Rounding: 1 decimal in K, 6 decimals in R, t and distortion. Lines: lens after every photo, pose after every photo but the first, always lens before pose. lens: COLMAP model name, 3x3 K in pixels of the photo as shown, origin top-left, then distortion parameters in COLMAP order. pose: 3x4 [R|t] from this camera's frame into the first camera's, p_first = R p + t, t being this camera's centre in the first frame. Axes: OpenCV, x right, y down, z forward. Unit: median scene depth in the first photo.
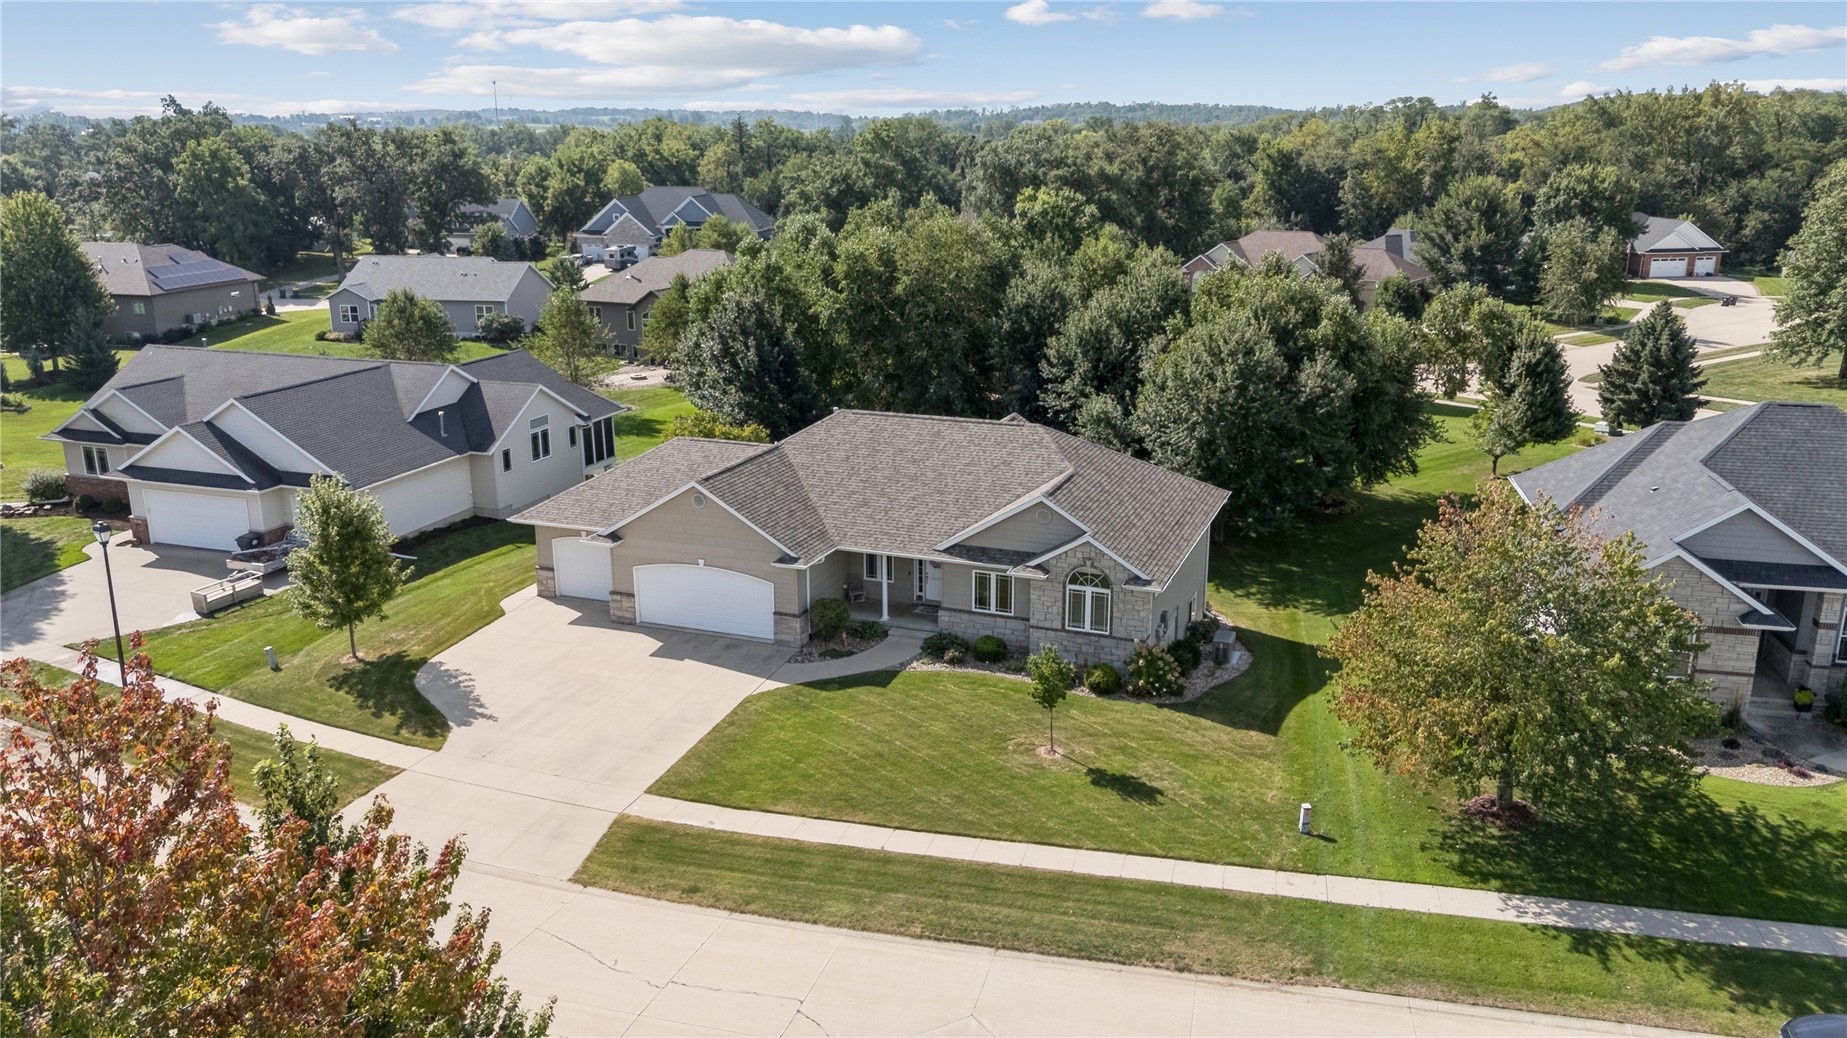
lens RADIAL K [[1353.8, 0, 923.5], [0, 1353.8, 519.0], [0, 0, 1]] dist [0.077674, -0.080984]
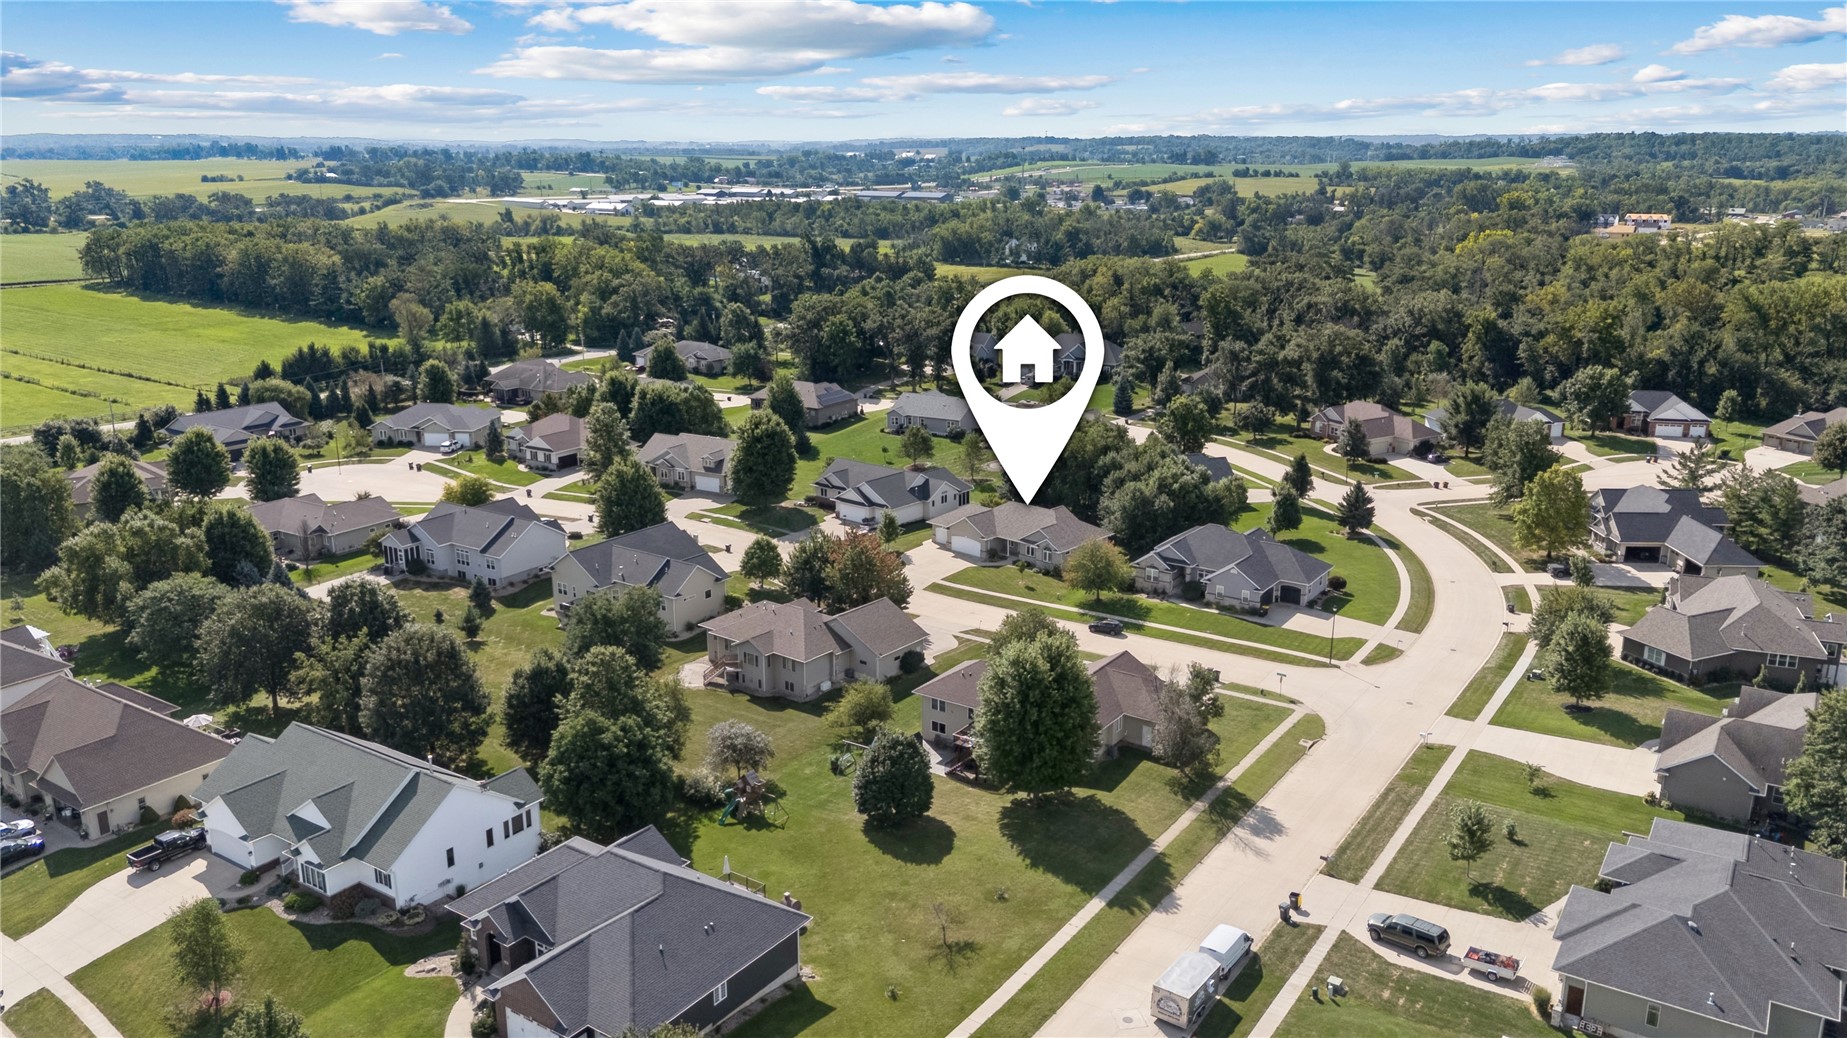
lens RADIAL K [[1353.8, 0, 923.5], [0, 1353.8, 519.0], [0, 0, 1]] dist [0.077674, -0.080984]
pose [[0.931471, 0.098138, -0.350329, 0.957675], [-0.099843, 0.994915, 0.013238, -0.052969], [0.349847, 0.022647, 0.936533, -2.419773]]
